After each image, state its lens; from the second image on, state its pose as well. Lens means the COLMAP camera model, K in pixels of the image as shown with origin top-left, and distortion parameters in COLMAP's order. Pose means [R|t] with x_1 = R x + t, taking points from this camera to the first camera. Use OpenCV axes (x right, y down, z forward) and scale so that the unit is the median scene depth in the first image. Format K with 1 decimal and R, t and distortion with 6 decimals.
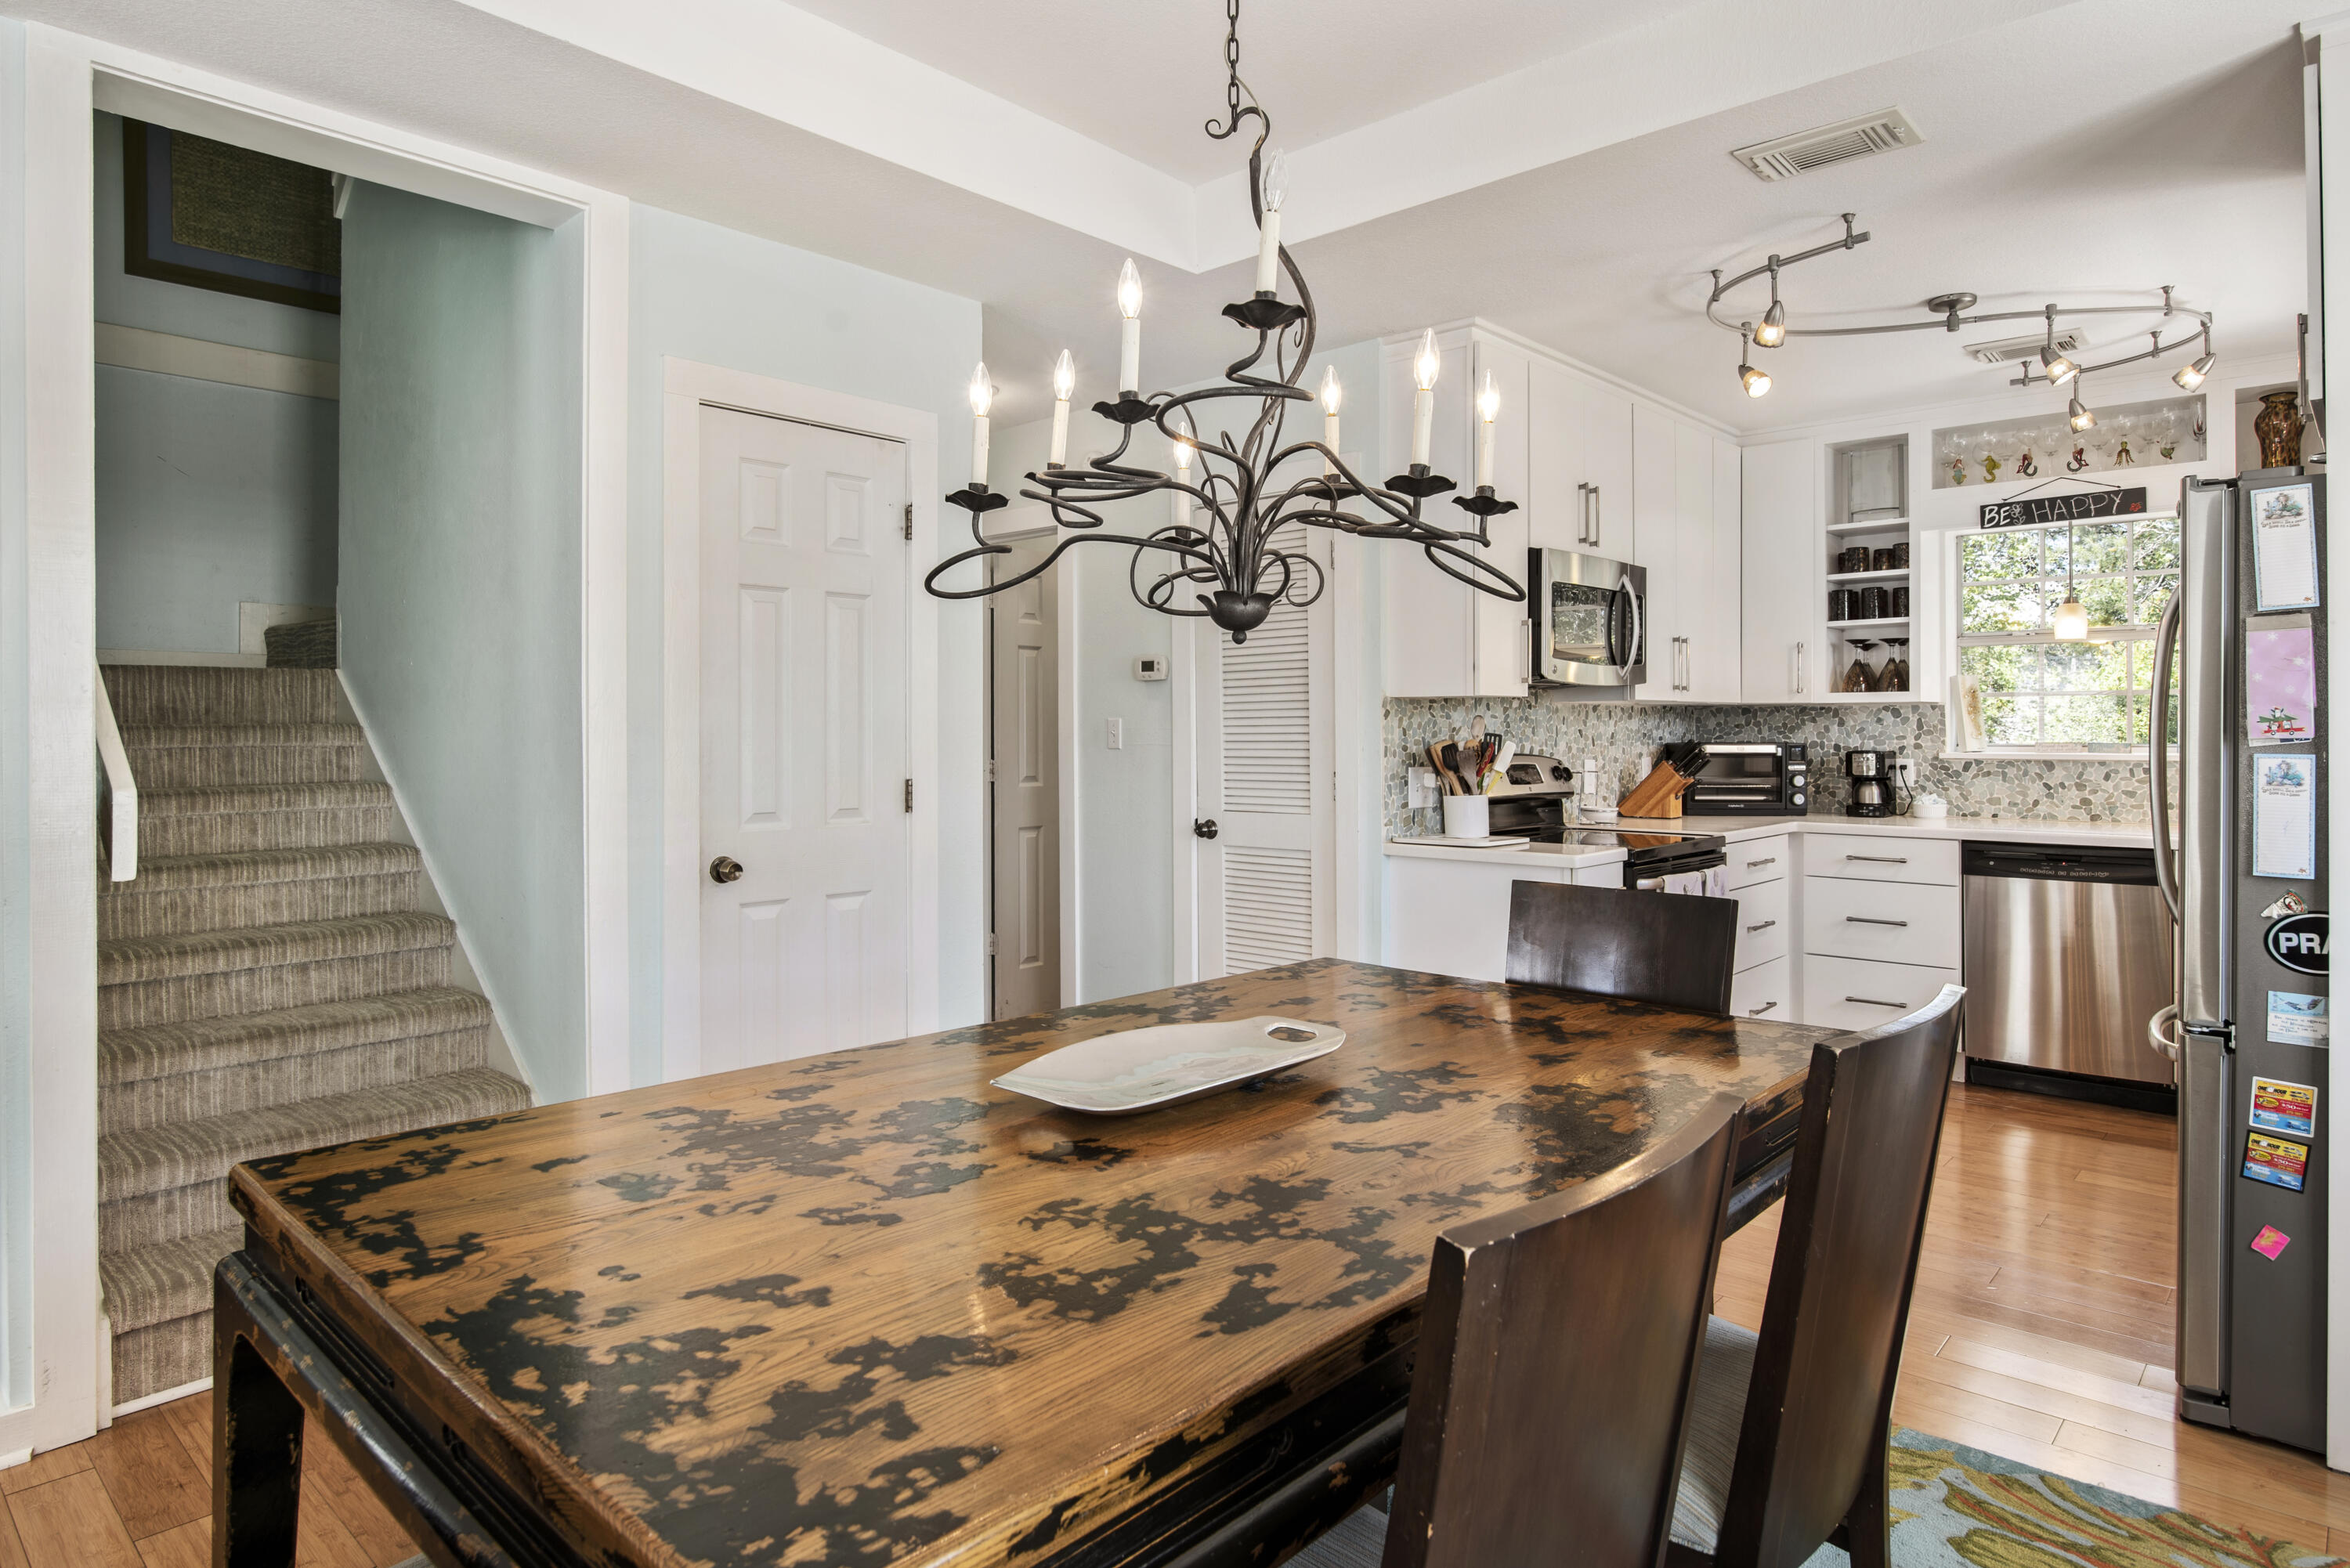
lens RADIAL K [[1355.9, 0, 1171.1], [0, 1355.9, 732.9], [0, 0, 1]] dist [-0.004766, -0.001679]
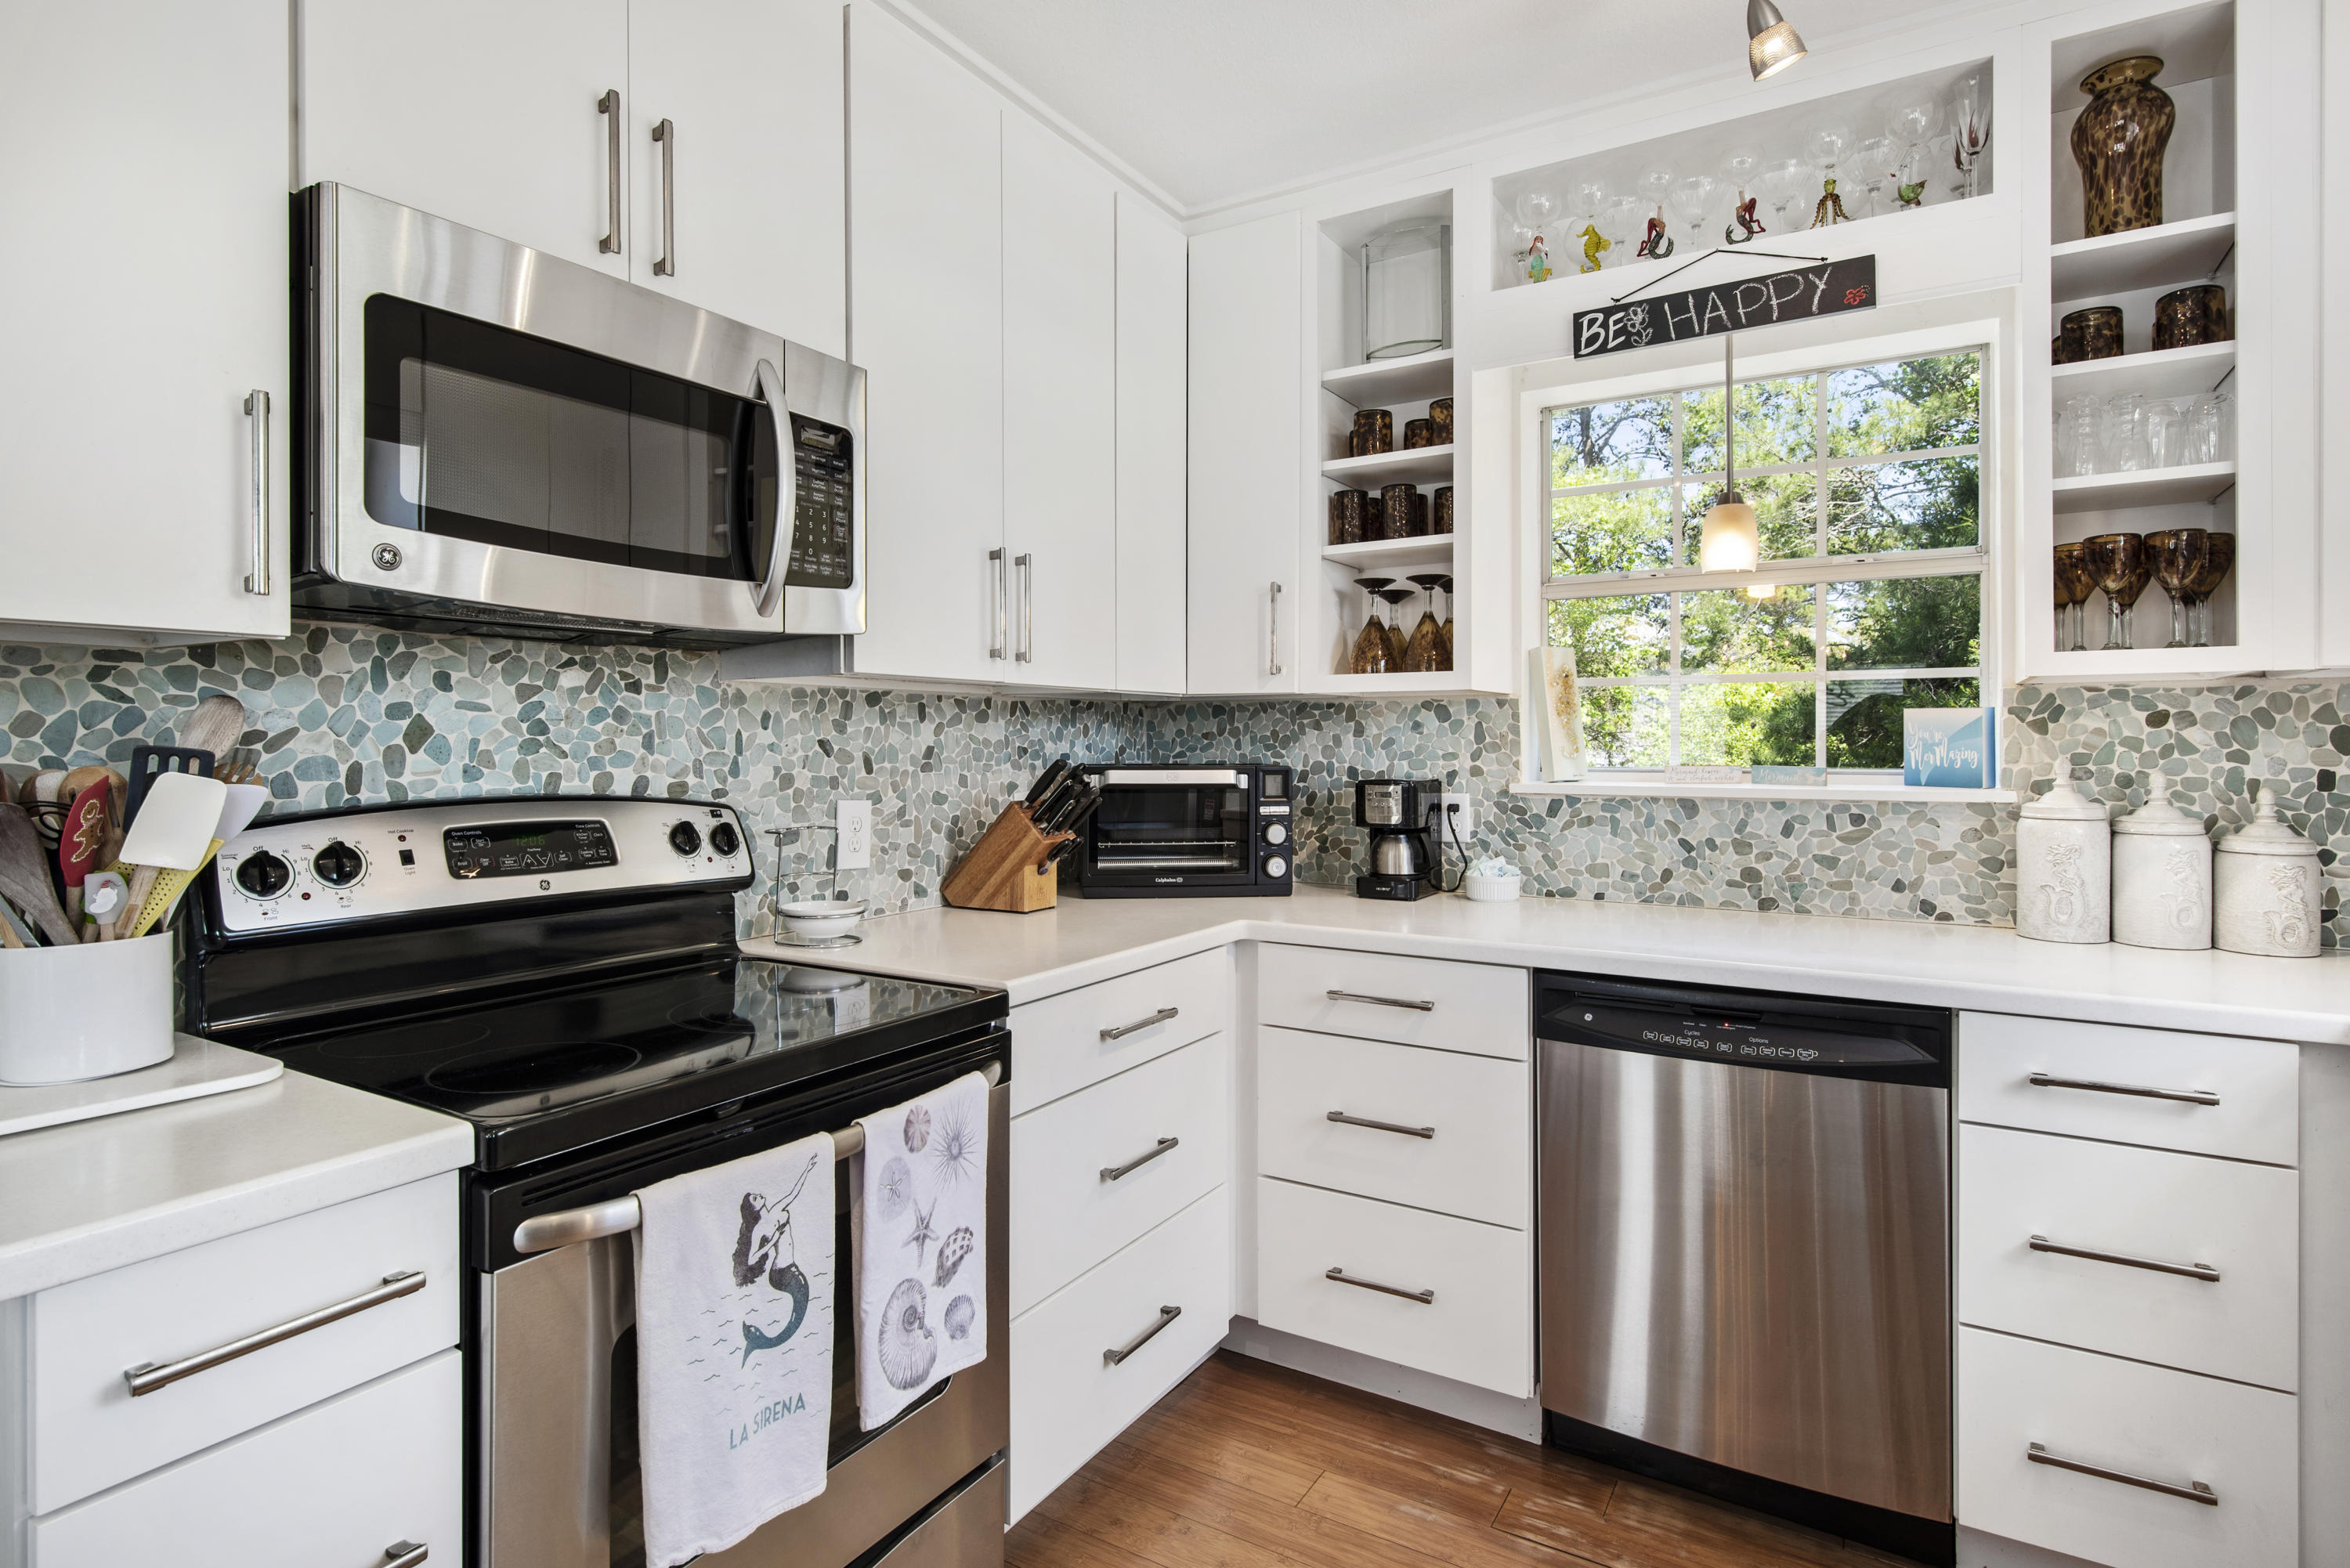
lens RADIAL K [[1218.4, 0, 1159.2], [0, 1218.4, 747.8], [0, 0, 1]] dist [0.003643, -0.000050]
pose [[0.982215, 0.001720, 0.187753, 0.331405], [-0.001929, 0.999998, 0.000929, -0.000254], [-0.187751, -0.001275, 0.982216, 0.532823]]
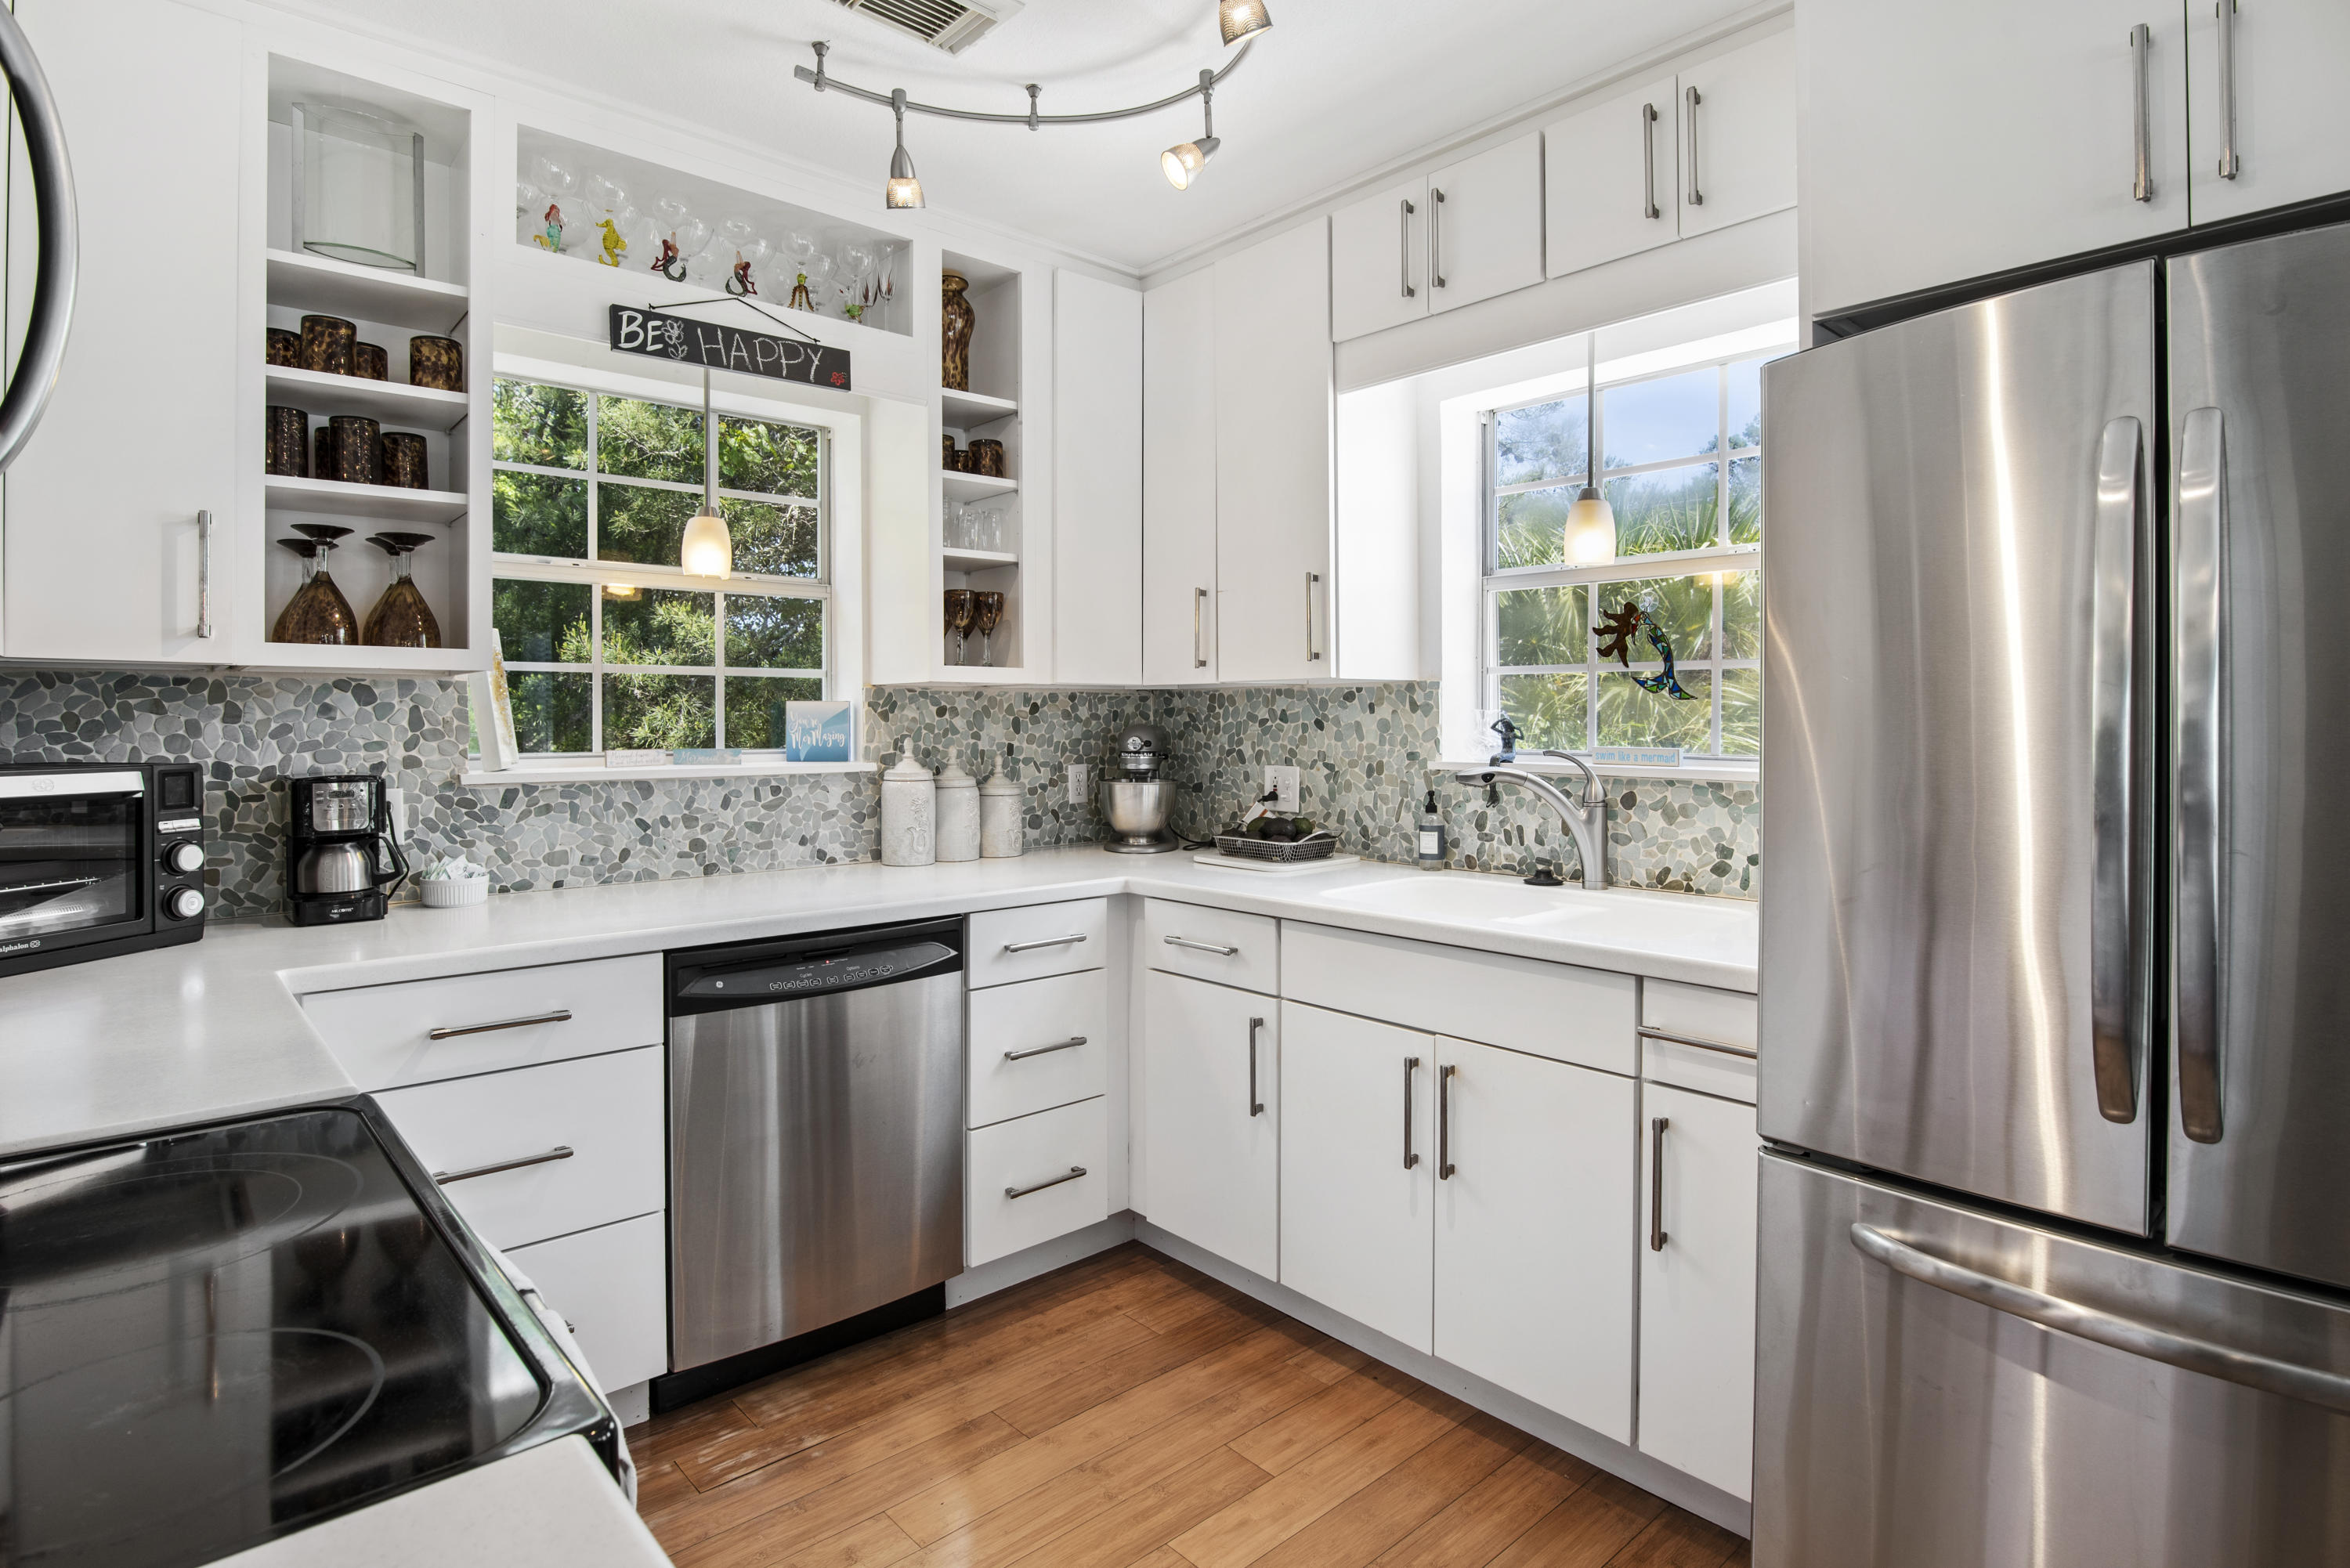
lens RADIAL K [[1191.4, 0, 1170.2], [0, 1191.4, 729.9], [0, 0, 1]] dist [-0.022023, -0.000750]
pose [[0.100513, -0.004212, 0.994927, 0.150853], [0.004450, 0.999983, 0.003784, -0.002569], [-0.994926, 0.004047, 0.100530, 0.694042]]
